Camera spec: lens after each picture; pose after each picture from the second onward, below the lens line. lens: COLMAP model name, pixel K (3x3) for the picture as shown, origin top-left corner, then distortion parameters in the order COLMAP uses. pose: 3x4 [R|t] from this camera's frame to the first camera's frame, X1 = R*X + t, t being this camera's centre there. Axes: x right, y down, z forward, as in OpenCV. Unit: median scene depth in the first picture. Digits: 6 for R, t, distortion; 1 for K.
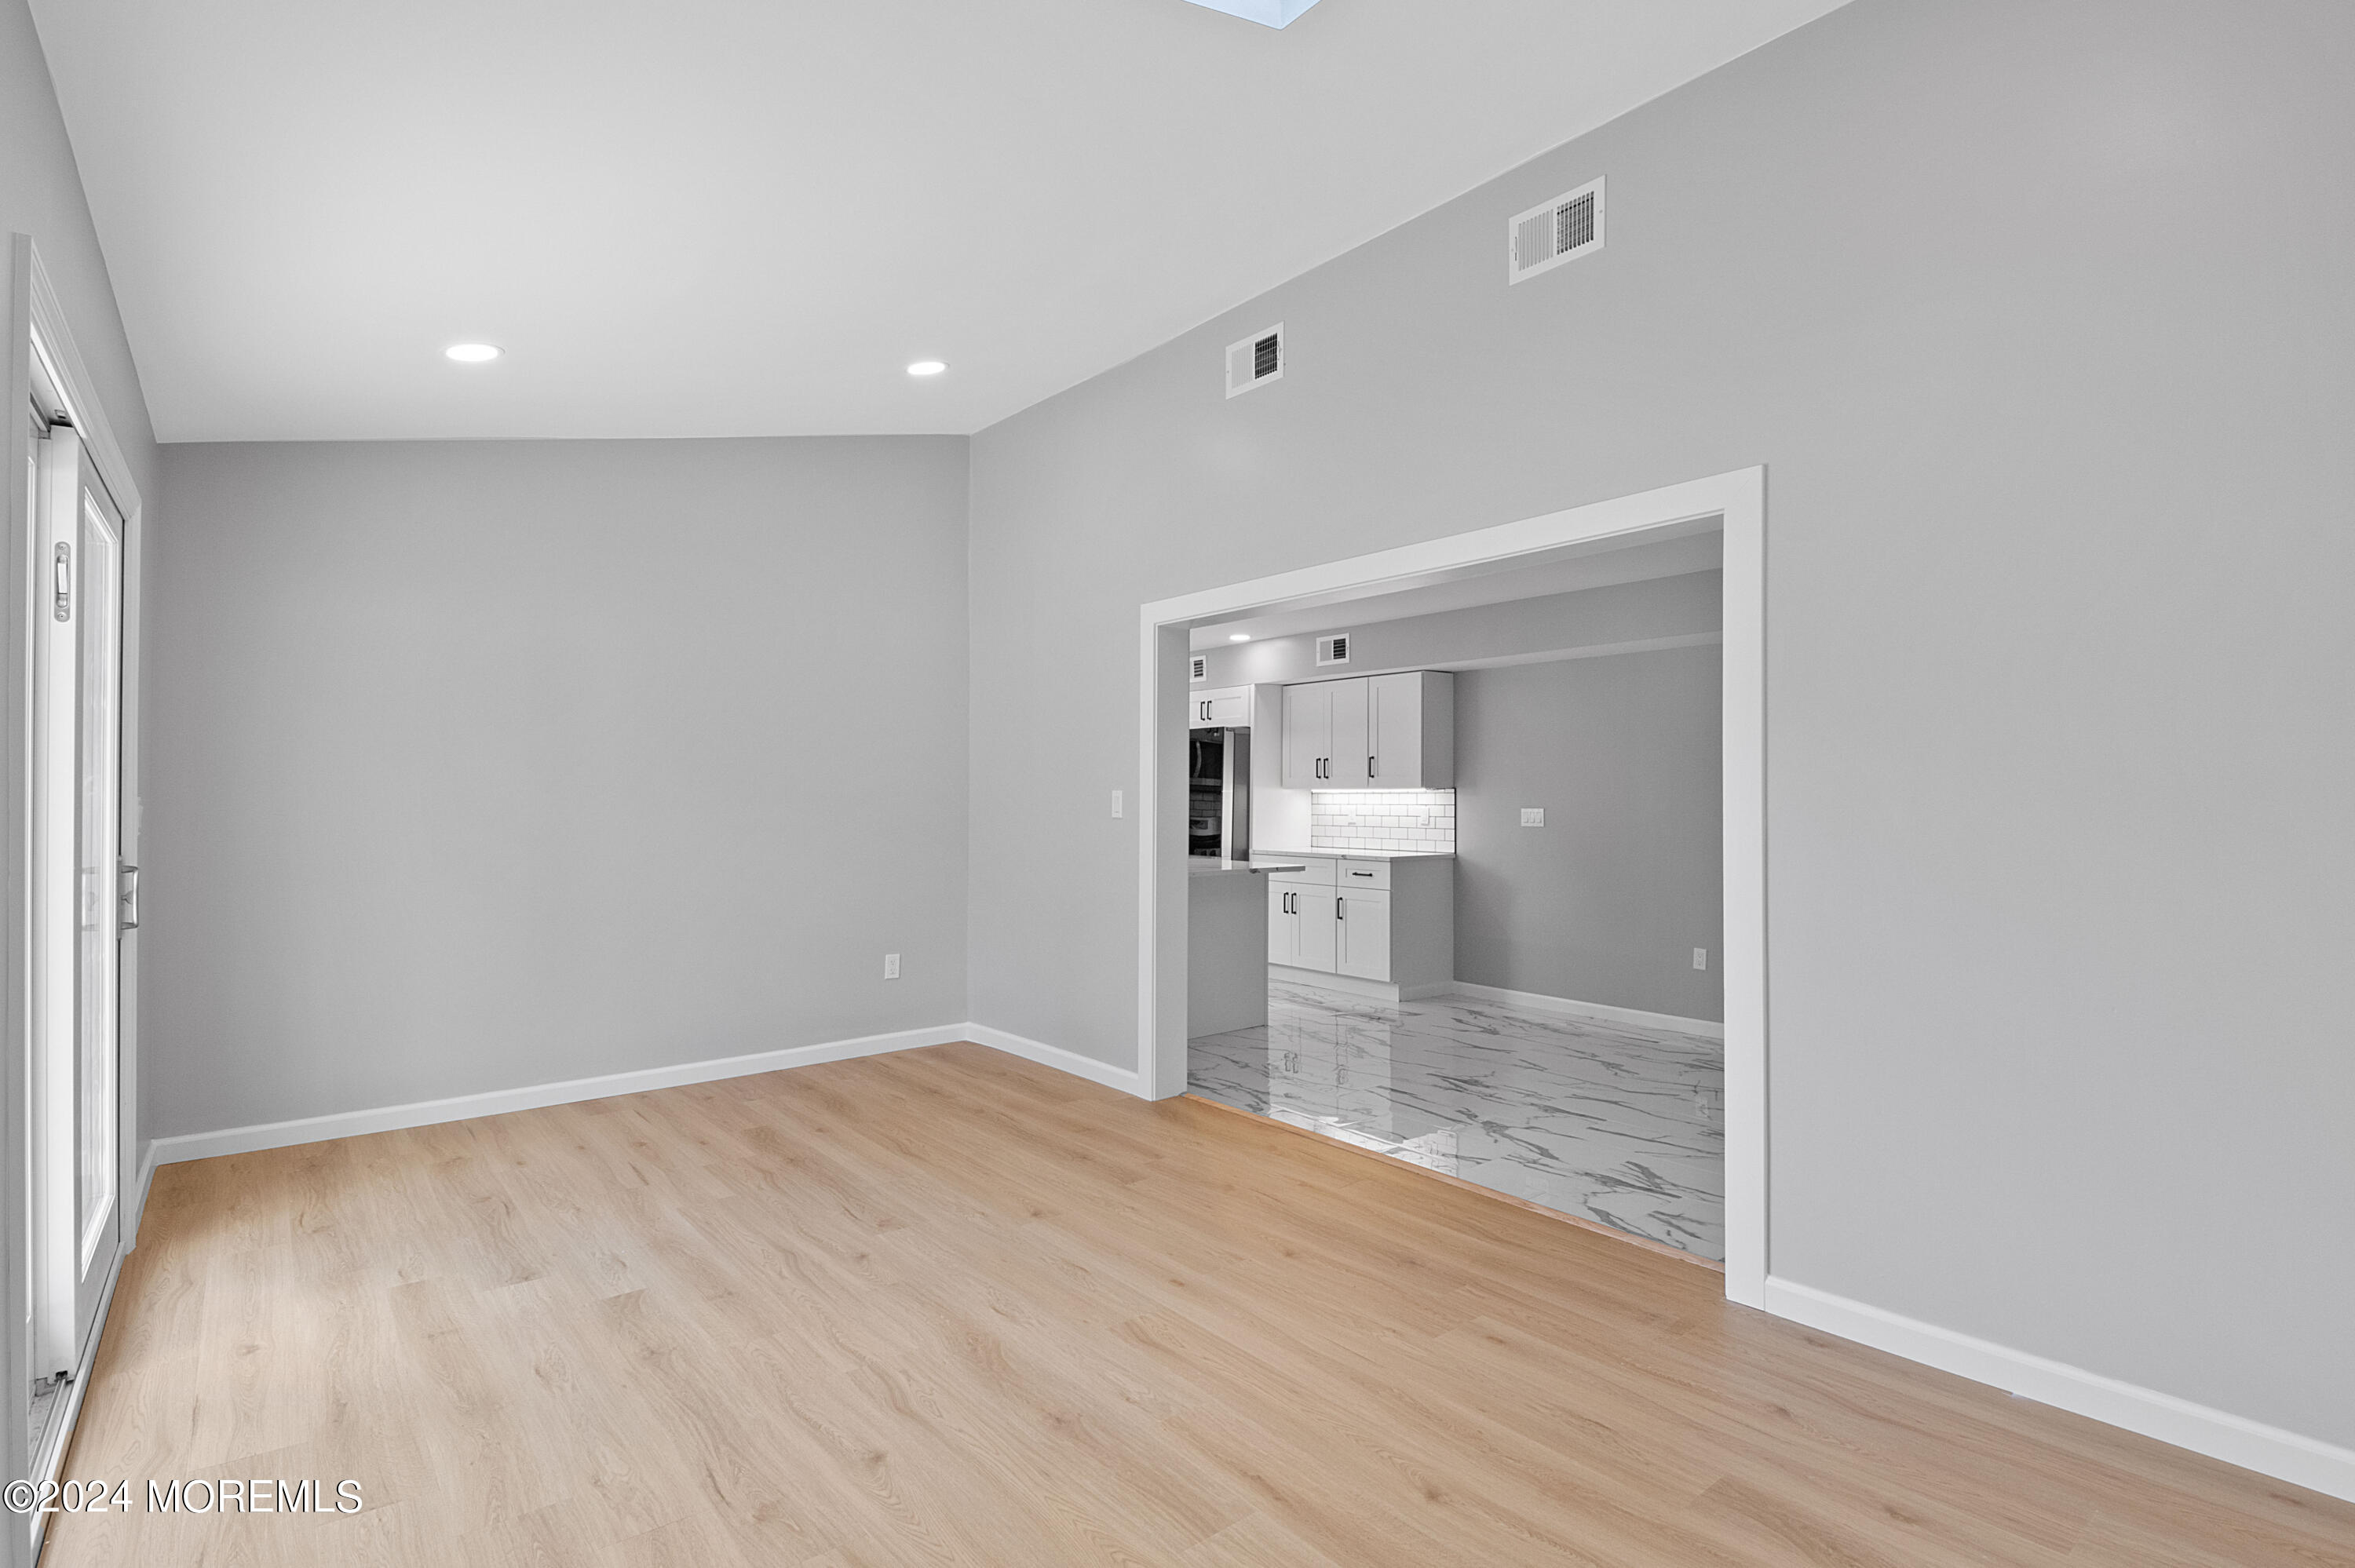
lens RADIAL K [[1128.9, 0, 1174.4], [0, 1128.9, 783.1], [0, 0, 1]] dist [0.020712, -0.032478]
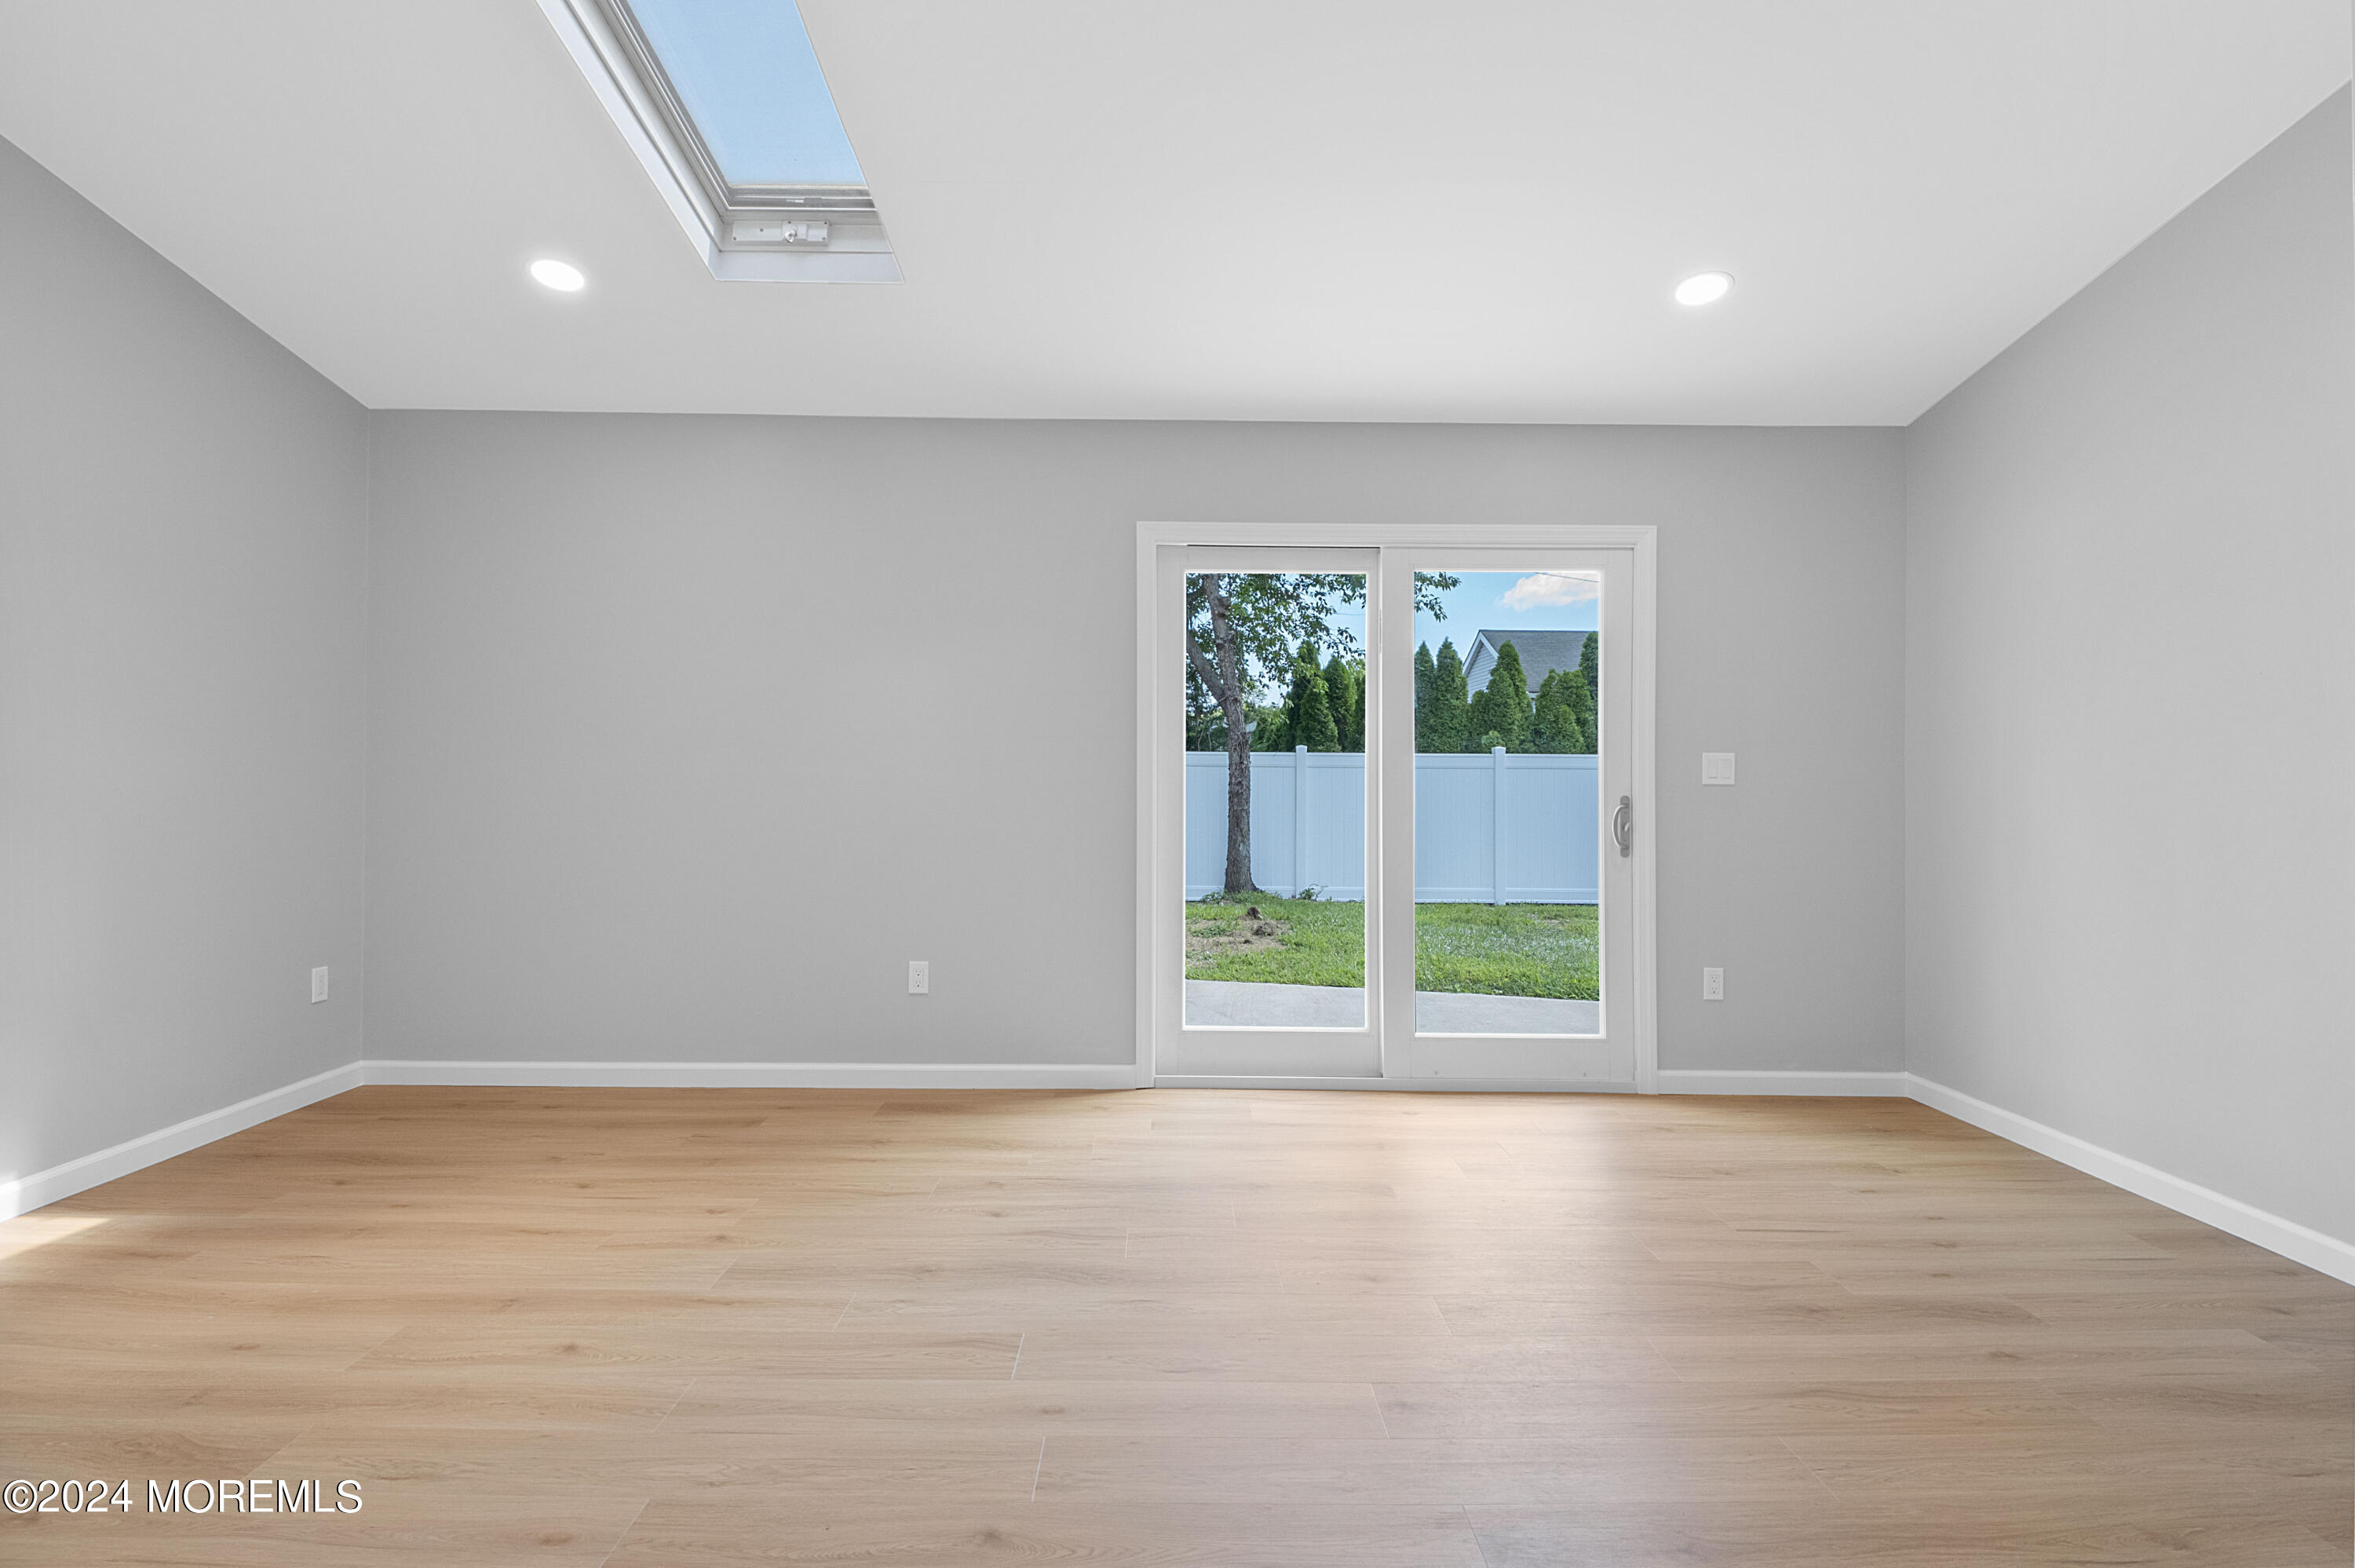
lens RADIAL K [[1128.9, 0, 1174.4], [0, 1128.9, 783.1], [0, 0, 1]] dist [0.020712, -0.032478]
pose [[-0.620673, 0.000665, -0.784069, 0.570134], [0.005085, 0.999982, -0.003177, 0.059626], [0.784053, -0.005959, -0.620665, 1.682607]]
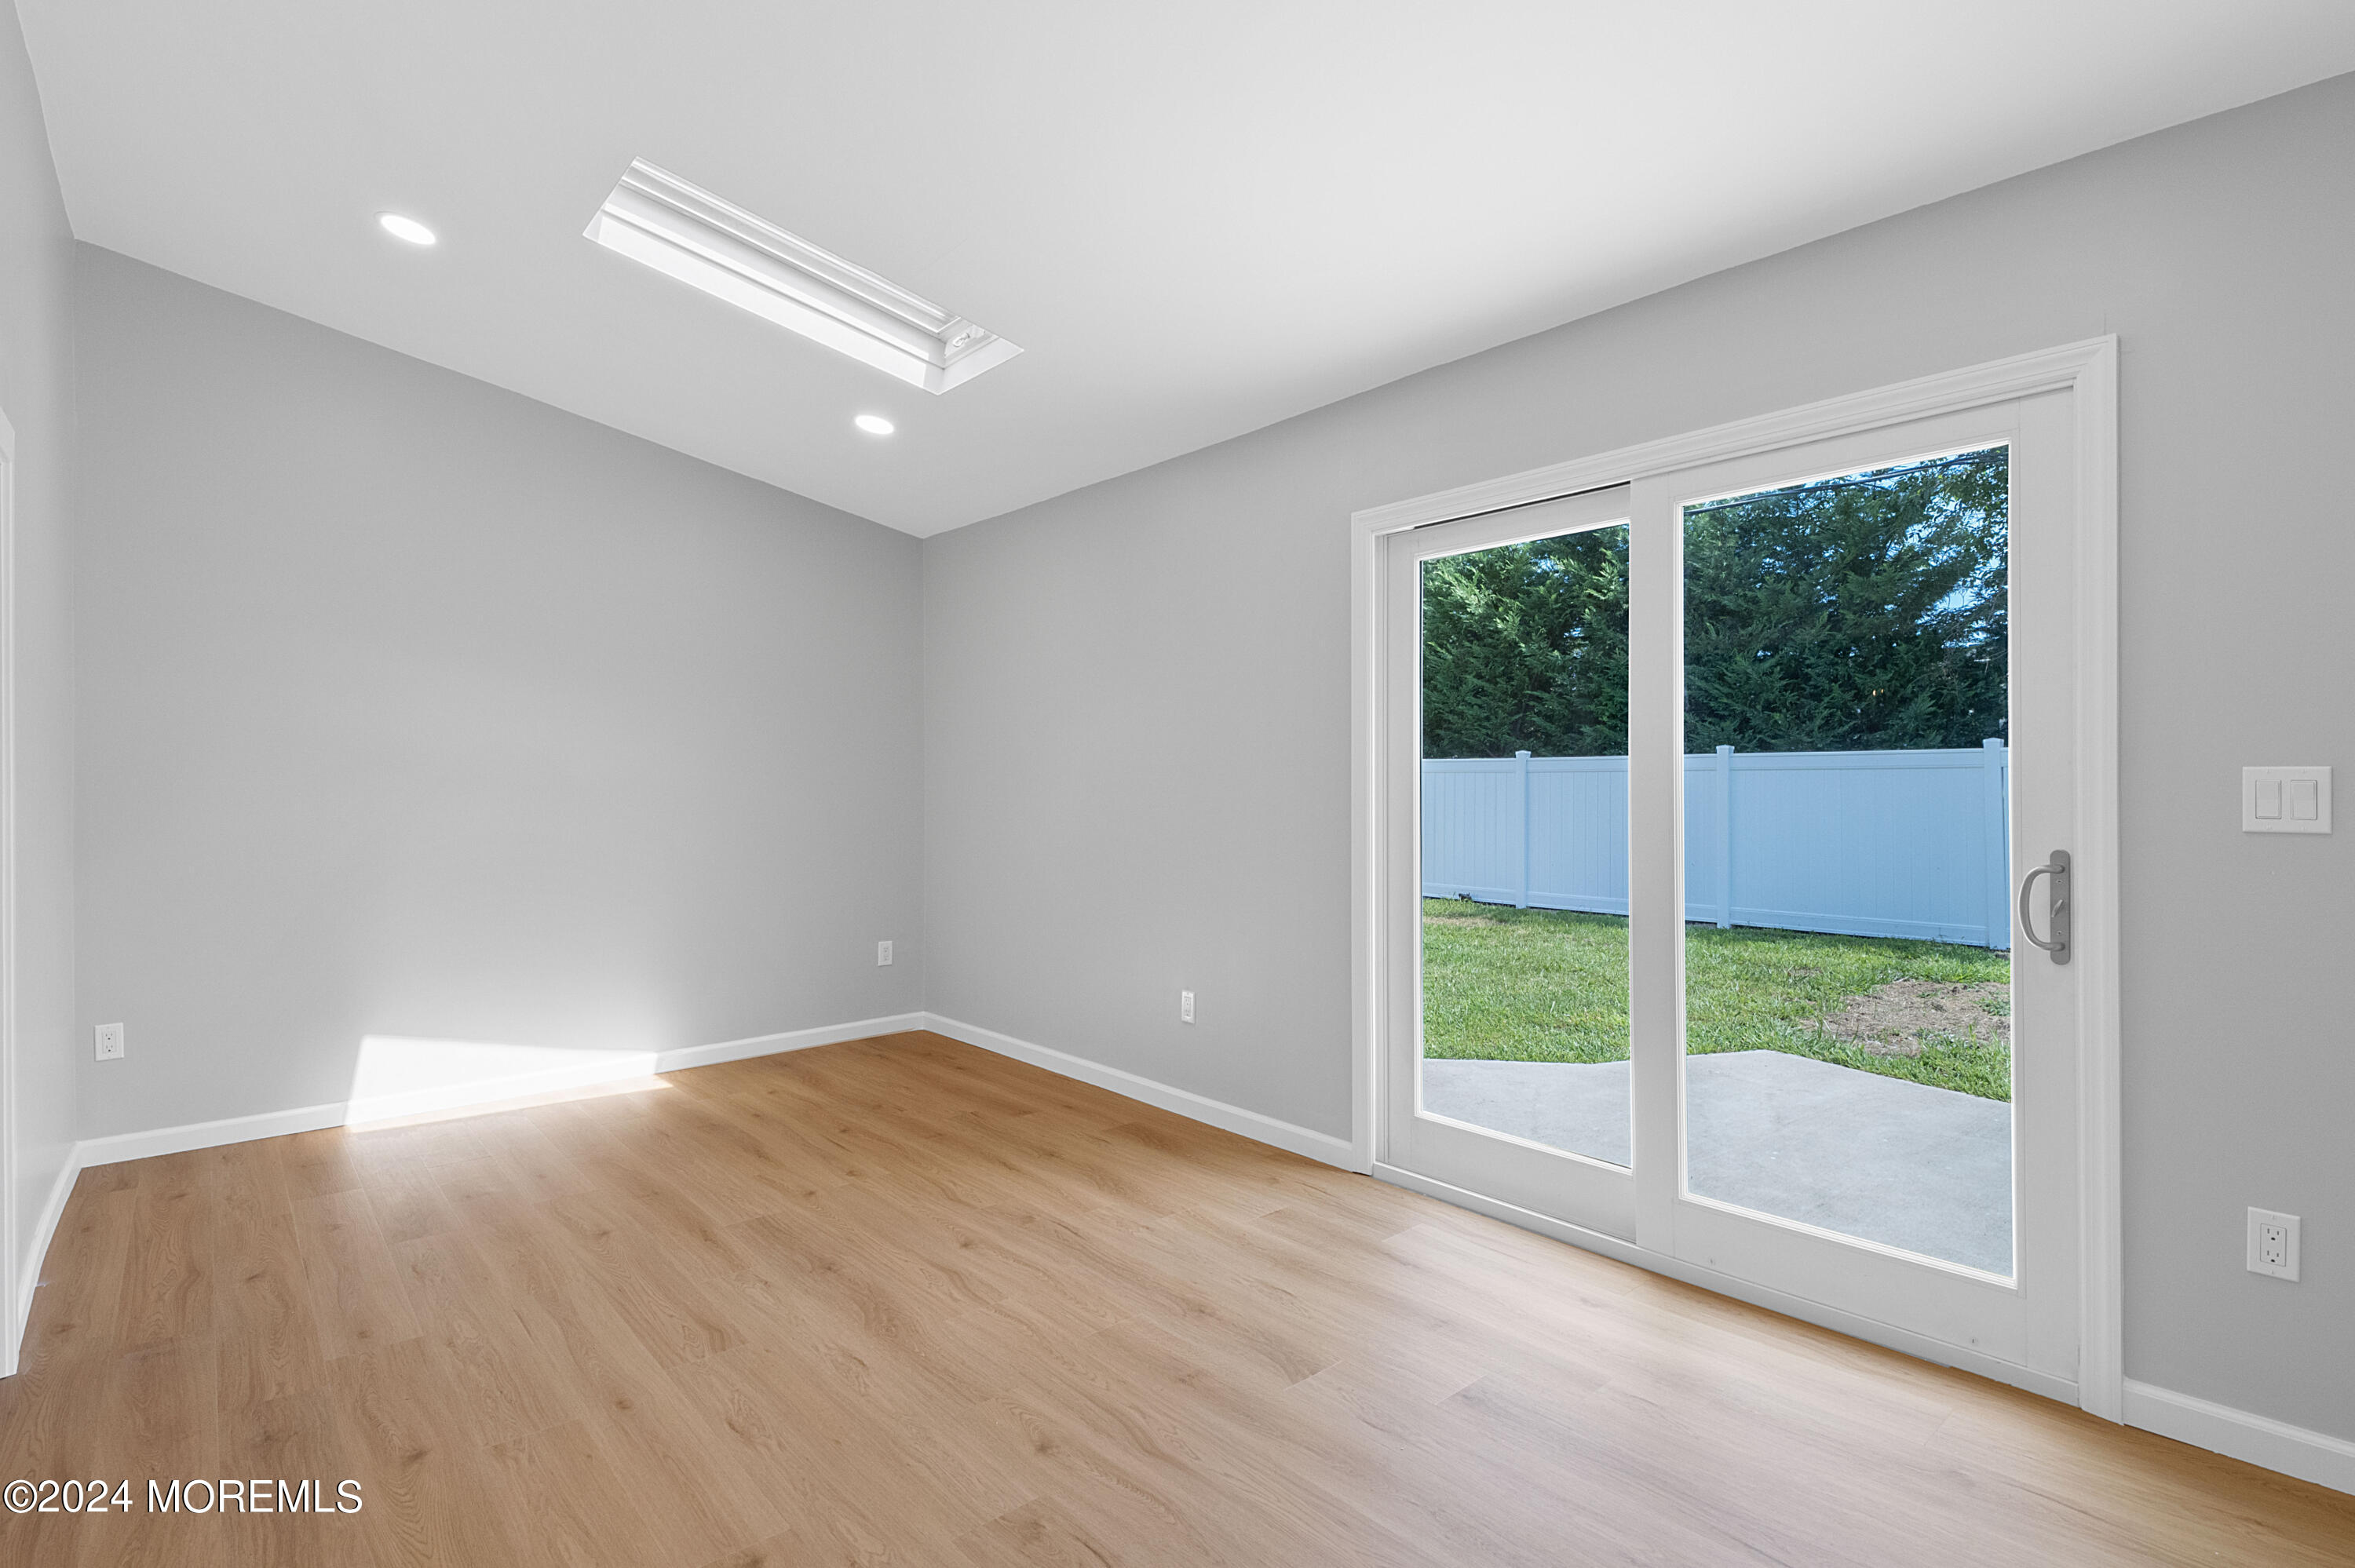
lens RADIAL K [[1135.5, 0, 1186.9], [0, 1135.5, 781.3], [0, 0, 1]] dist [0.025685, -0.032826]
pose [[-0.999086, 0.012107, -0.040997, -0.405309], [0.012603, 0.999850, -0.011874, 0.025040], [0.040847, -0.012379, -0.999089, 2.033383]]
